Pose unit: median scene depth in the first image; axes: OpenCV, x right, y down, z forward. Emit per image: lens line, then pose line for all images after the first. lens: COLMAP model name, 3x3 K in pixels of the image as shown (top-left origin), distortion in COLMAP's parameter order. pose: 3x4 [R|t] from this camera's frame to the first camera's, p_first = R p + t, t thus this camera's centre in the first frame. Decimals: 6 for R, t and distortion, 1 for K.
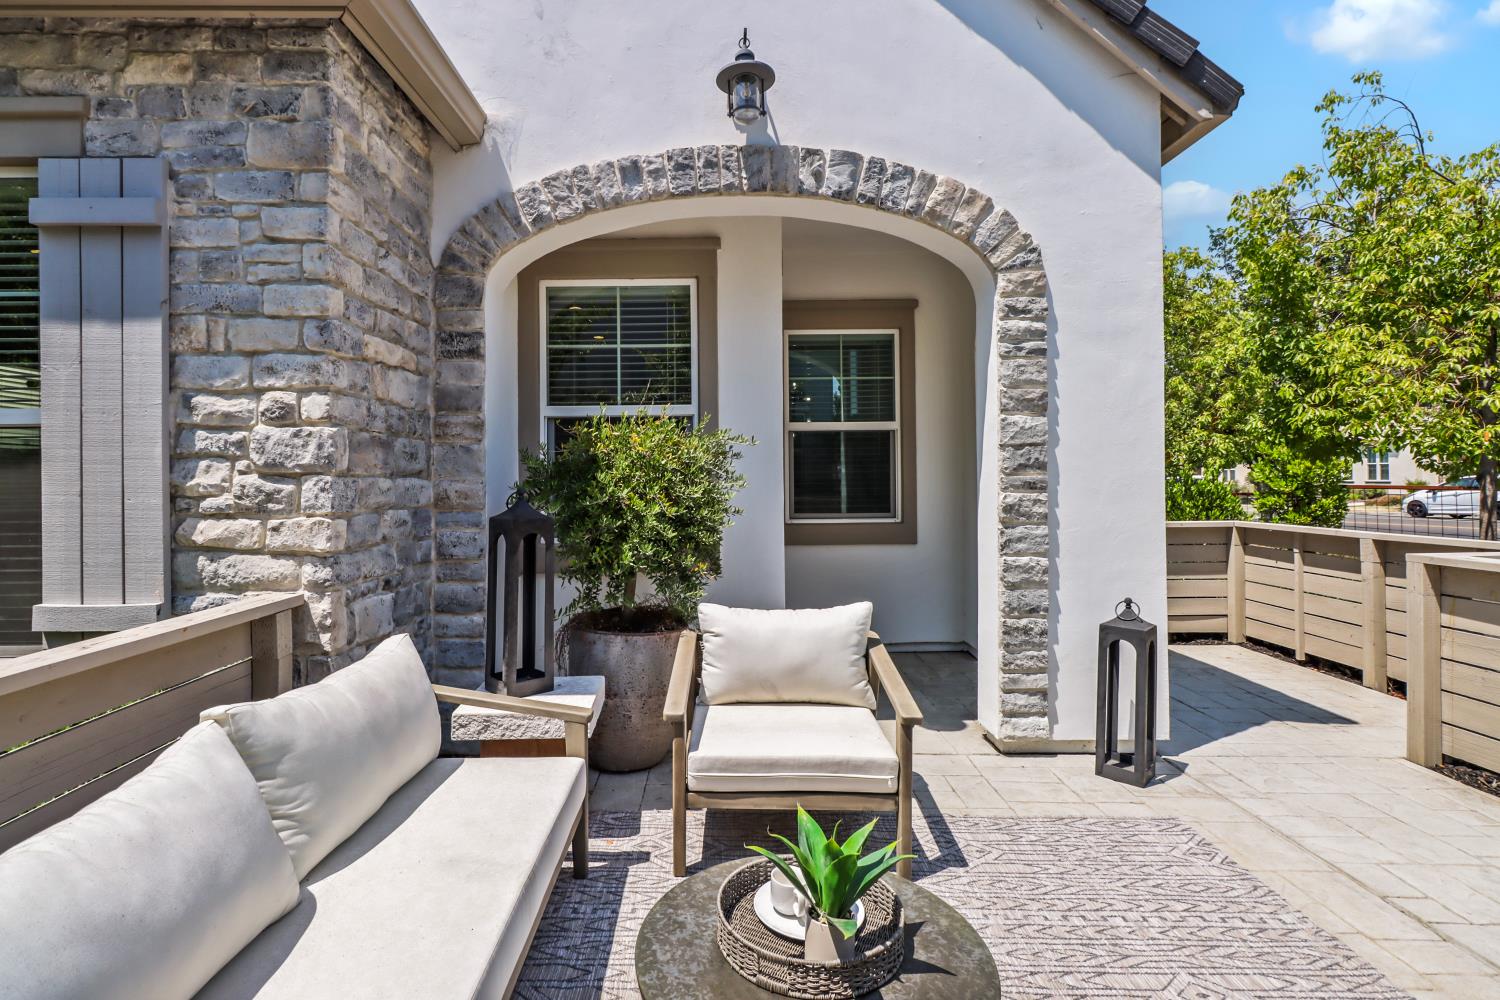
lens RADIAL K [[711.4, 0, 902.0], [0, 711.4, 471.2], [0, 0, 1]] dist [0.002442, -0.000117]
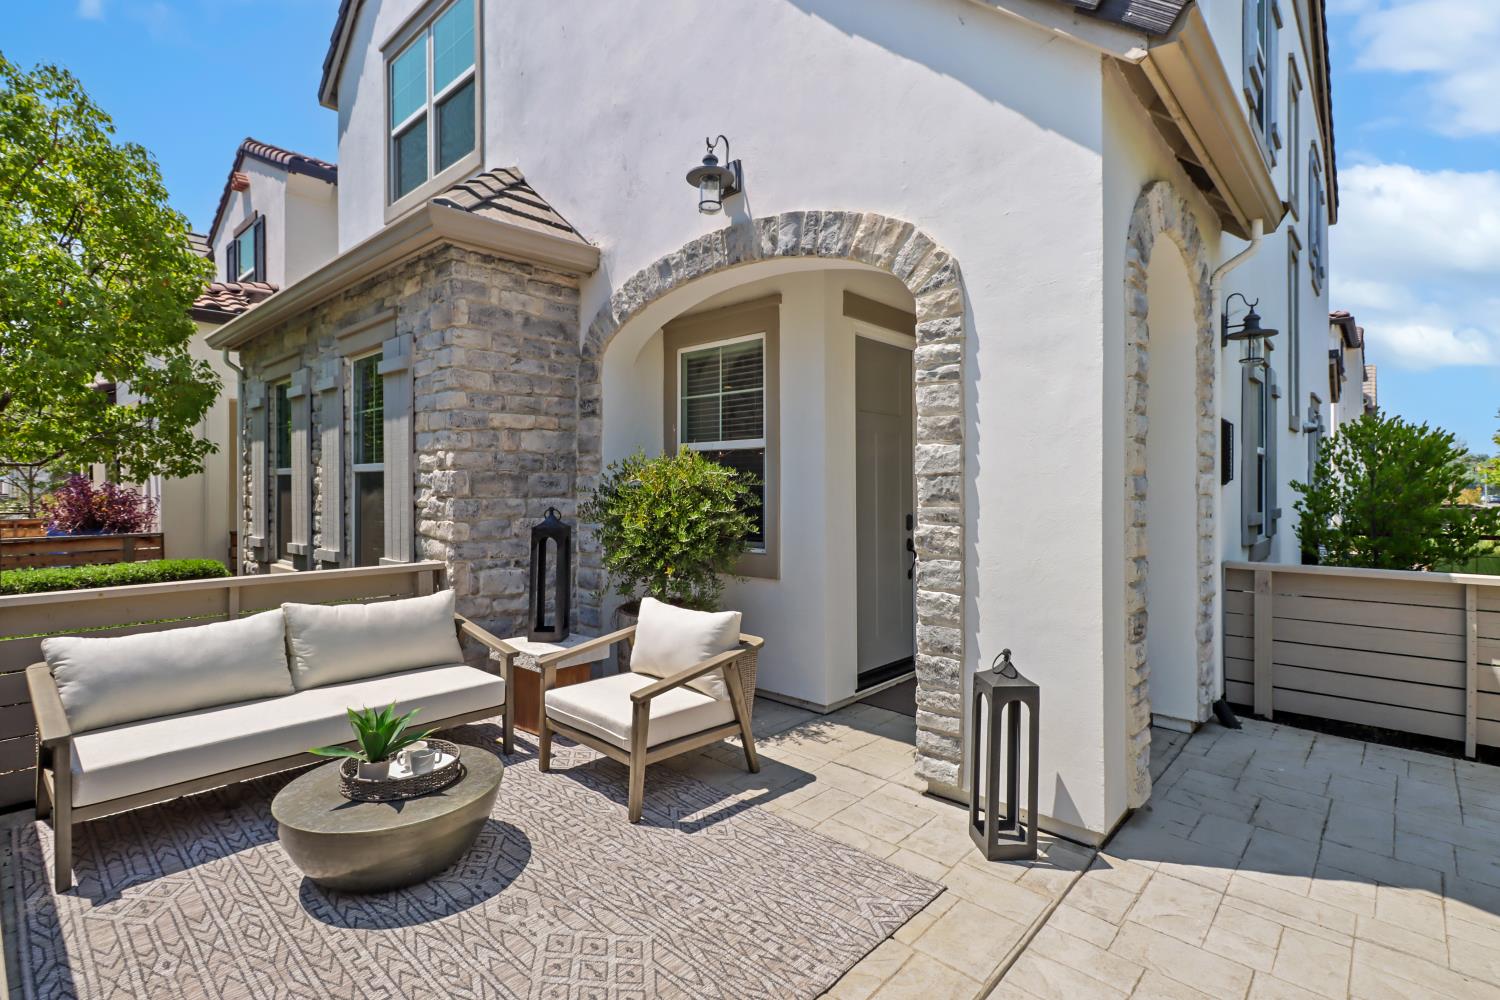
lens RADIAL K [[727.1, 0, 752.8], [0, 727.1, 496.8], [0, 0, 1]] dist [0.001236, 0.000827]
pose [[0.734583, 0.018604, -0.678263, 0.656269], [-0.006707, 0.999774, 0.020158, -0.025829], [0.678485, -0.010258, 0.734542, 0.116596]]
